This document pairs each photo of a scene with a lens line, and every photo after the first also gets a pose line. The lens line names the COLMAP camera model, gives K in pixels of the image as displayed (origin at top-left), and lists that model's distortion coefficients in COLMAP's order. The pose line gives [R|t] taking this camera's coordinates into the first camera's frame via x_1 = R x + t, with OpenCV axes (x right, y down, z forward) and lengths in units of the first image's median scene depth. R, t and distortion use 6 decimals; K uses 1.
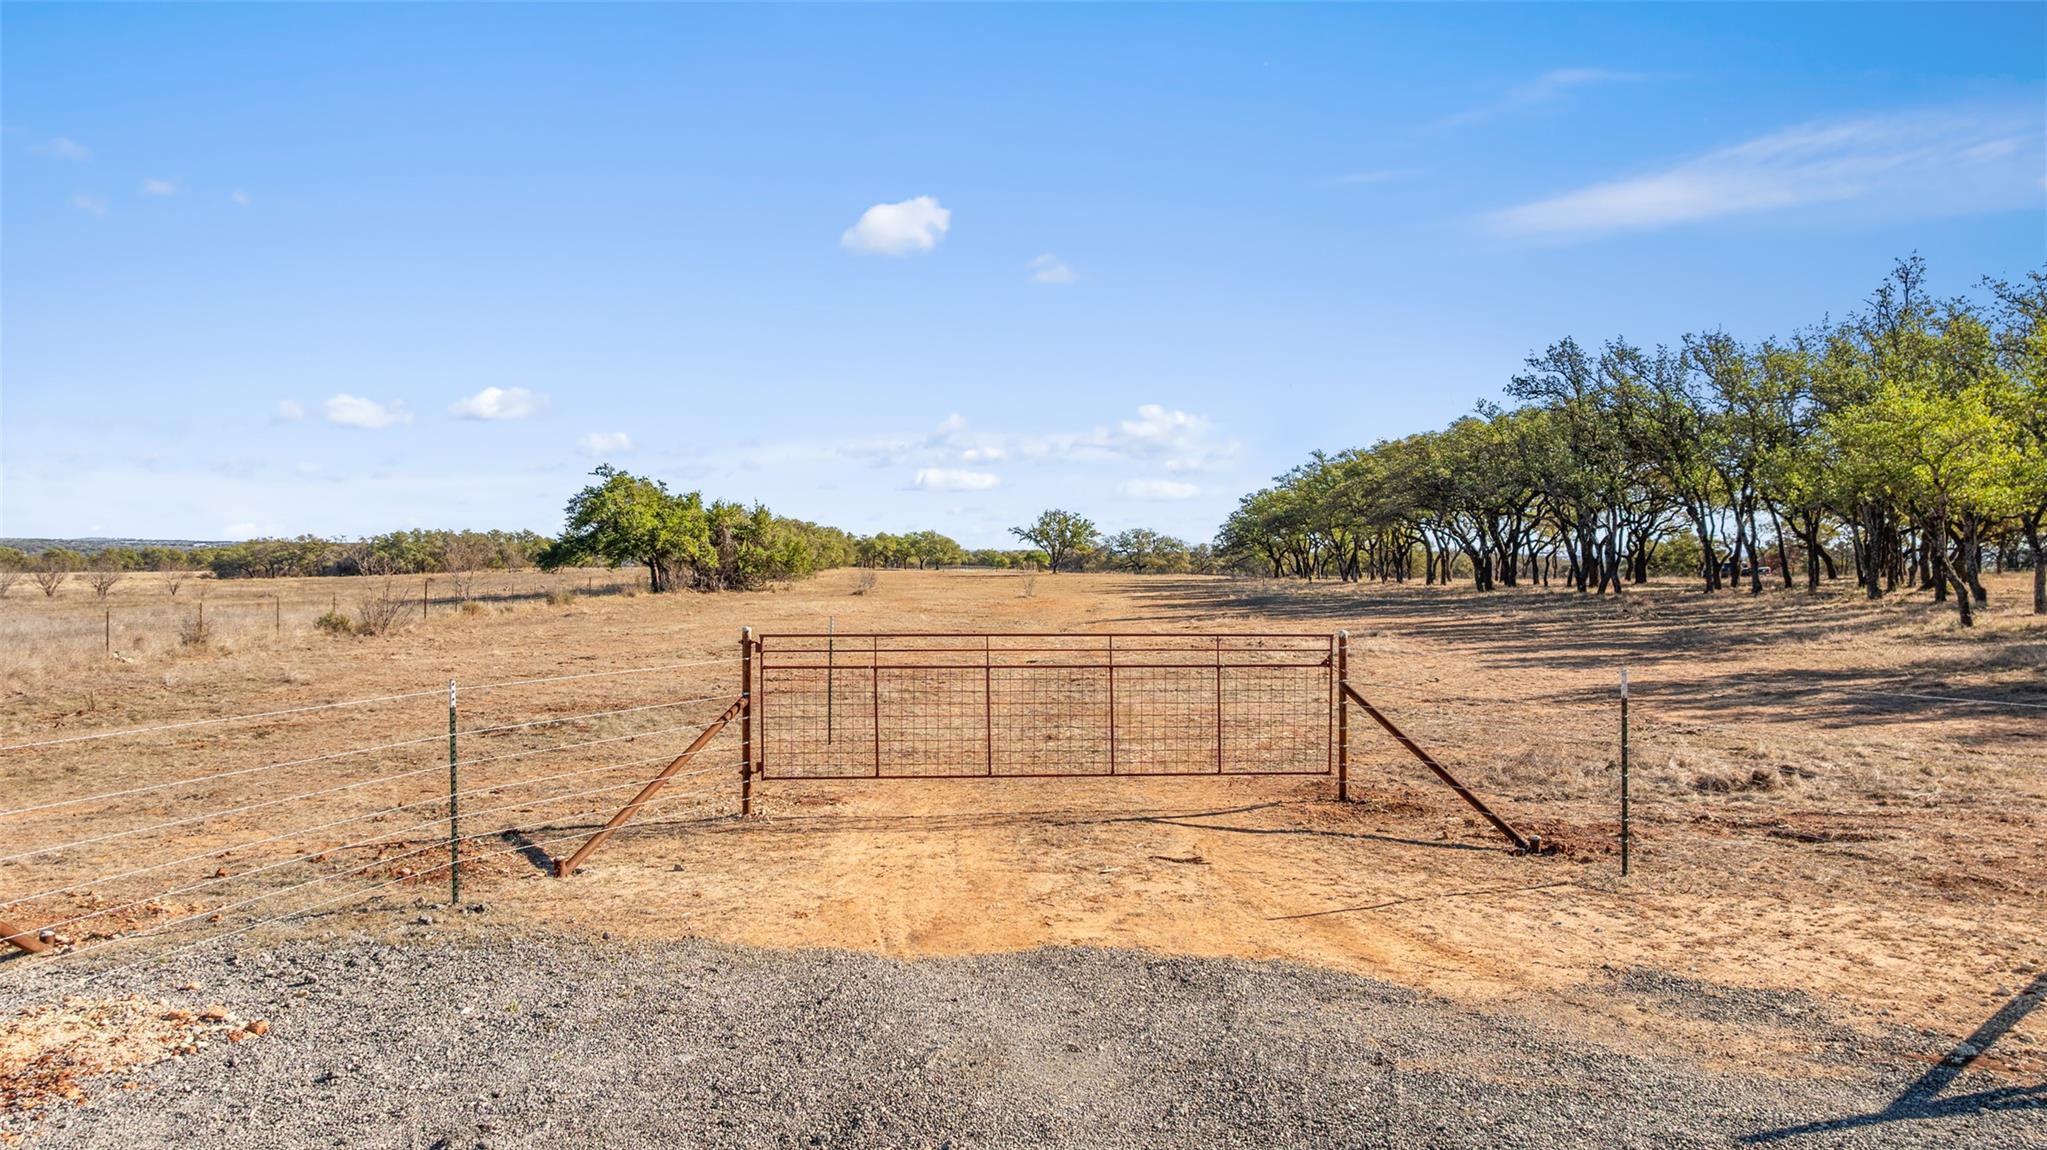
lens RADIAL K [[1448.5, 0, 1024.4], [0, 1448.5, 572.9], [0, 0, 1]] dist [0.013195, 0.000850]
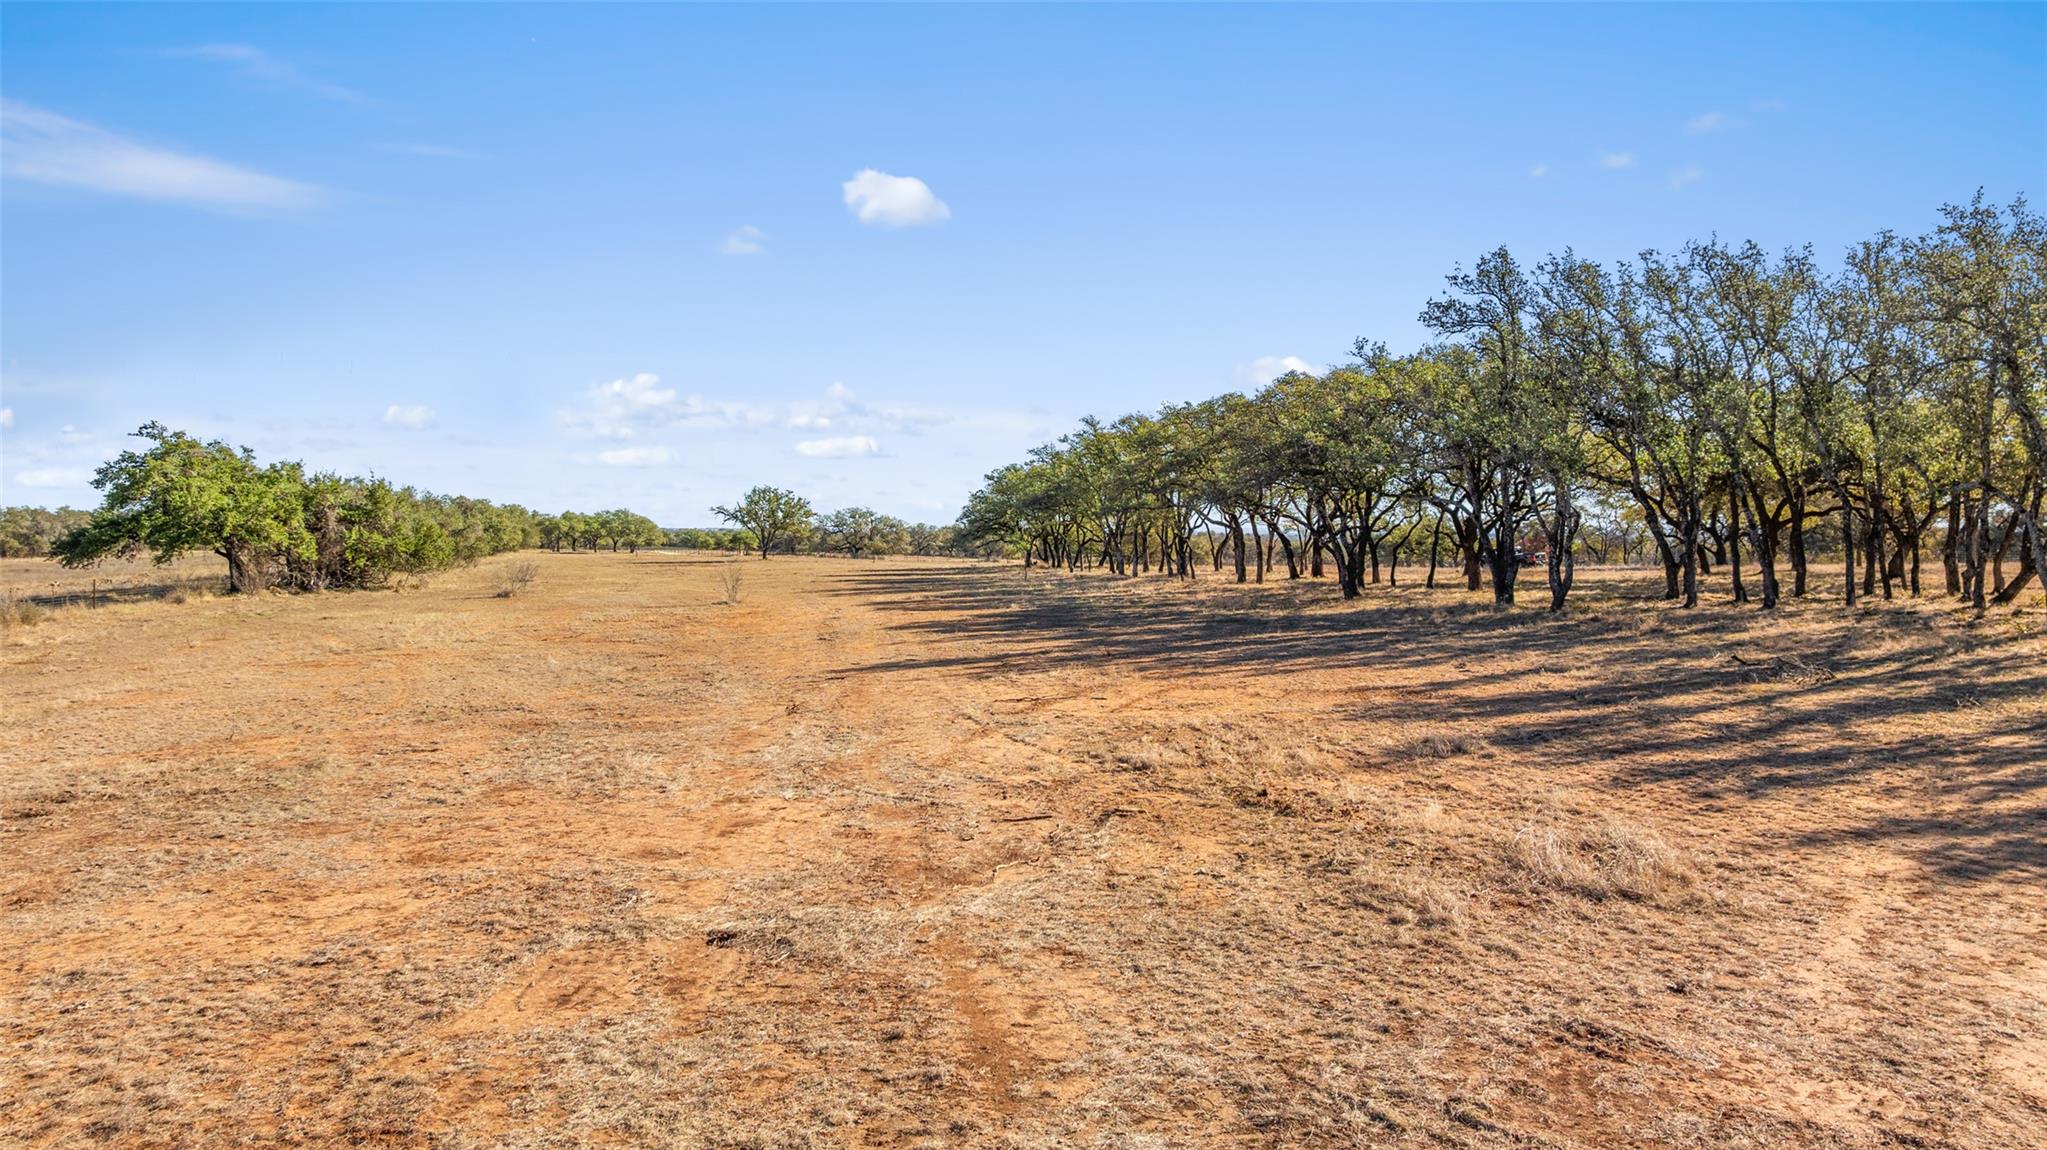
lens RADIAL K [[1448.5, 0, 1024.4], [0, 1448.5, 575.5], [0, 0, 1]] dist [0.013195, 0.000850]
pose [[0.980128, -0.007217, 0.198234, 0.001686], [0.003820, 0.999839, 0.017515, -0.007428], [-0.198329, -0.016409, 0.979998, 0.170798]]
